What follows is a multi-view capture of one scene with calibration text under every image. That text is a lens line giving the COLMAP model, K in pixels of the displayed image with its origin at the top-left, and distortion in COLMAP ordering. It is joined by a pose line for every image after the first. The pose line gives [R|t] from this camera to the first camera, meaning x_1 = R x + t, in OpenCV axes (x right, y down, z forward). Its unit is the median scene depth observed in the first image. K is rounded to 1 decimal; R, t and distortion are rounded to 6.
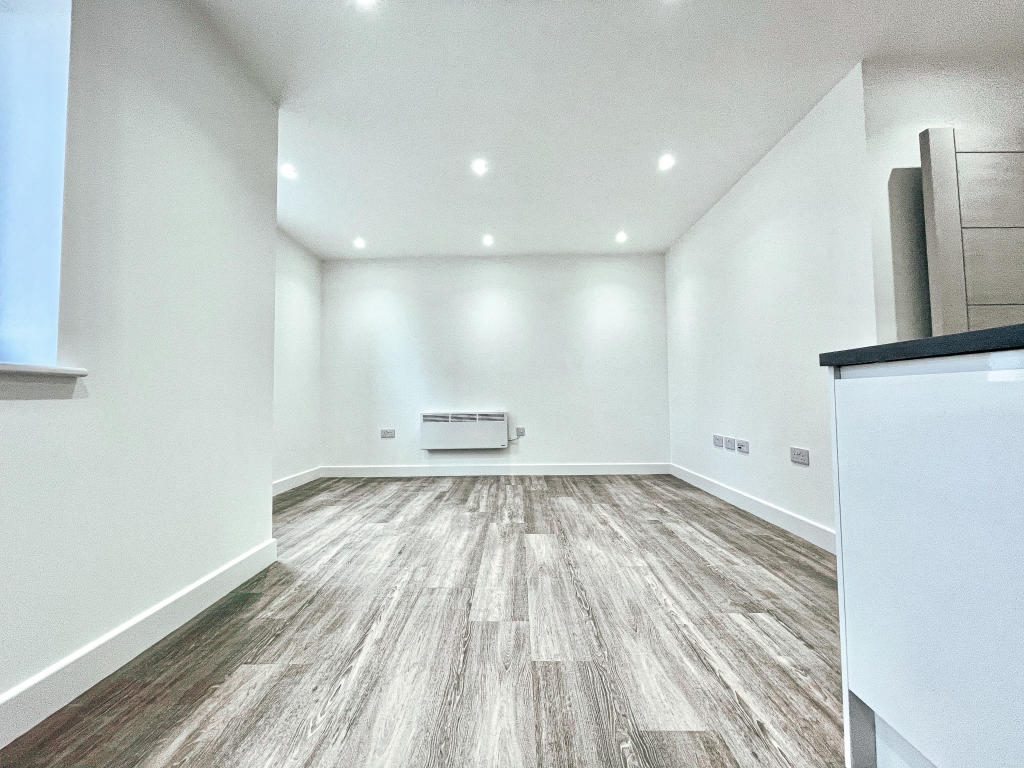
lens RADIAL K [[411.9, 0, 509.2], [0, 411.9, 381.1], [0, 0, 1]] dist [-0.010704, 0.005614]
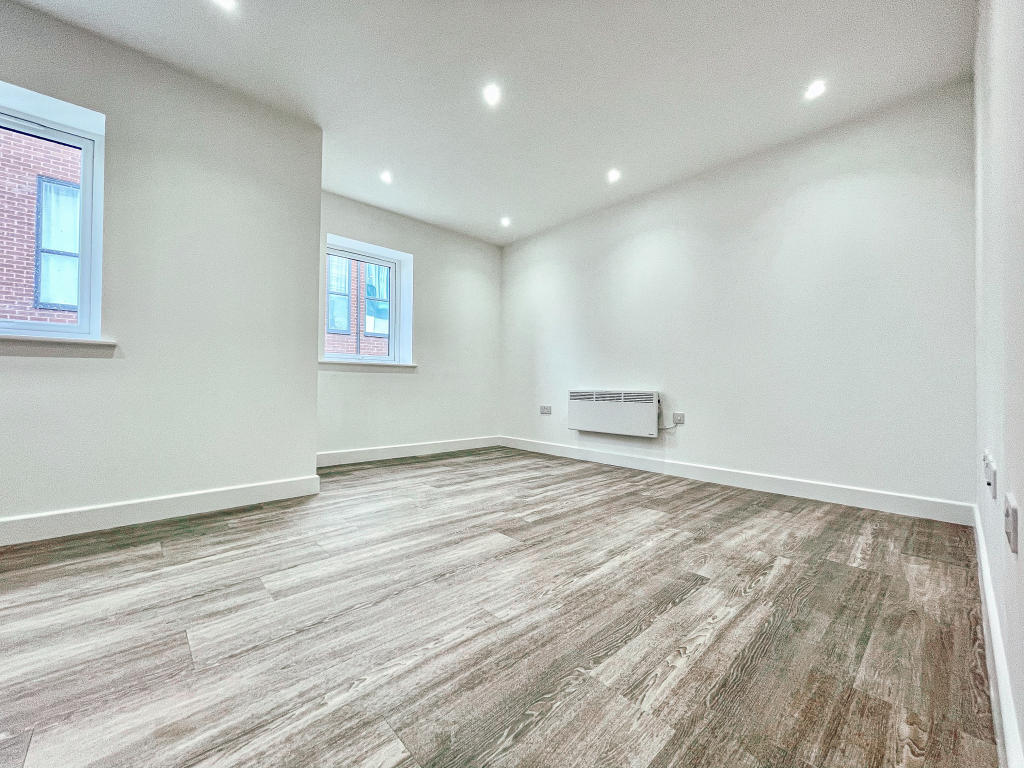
lens RADIAL K [[411.9, 0, 509.2], [0, 411.9, 381.1], [0, 0, 1]] dist [-0.010704, 0.005614]
pose [[0.695360, 0.013312, -0.718538, 0.659558], [0.012247, 0.999464, 0.030368, 0.052072], [0.718557, -0.029916, 0.694824, 0.481044]]
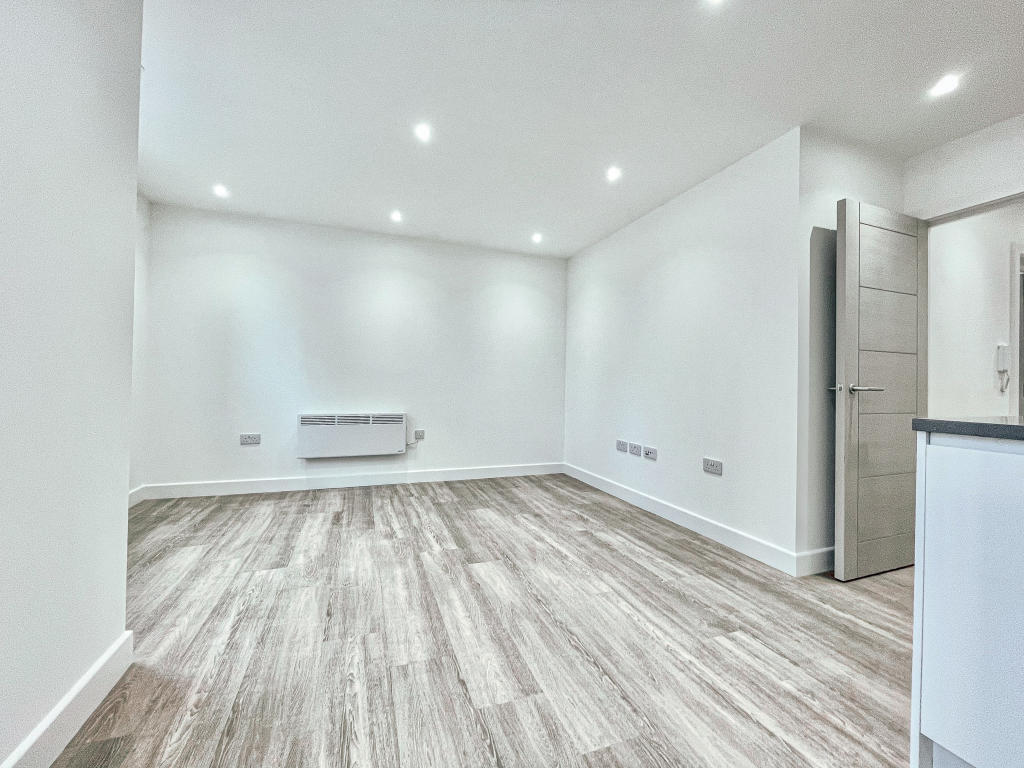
lens RADIAL K [[411.9, 0, 509.2], [0, 411.9, 381.1], [0, 0, 1]] dist [-0.010704, 0.005614]
pose [[0.932402, 0.032490, 0.359959, -0.221611], [-0.045724, 0.998553, 0.028310, -0.056896], [-0.358519, -0.042855, 0.932538, 0.158924]]
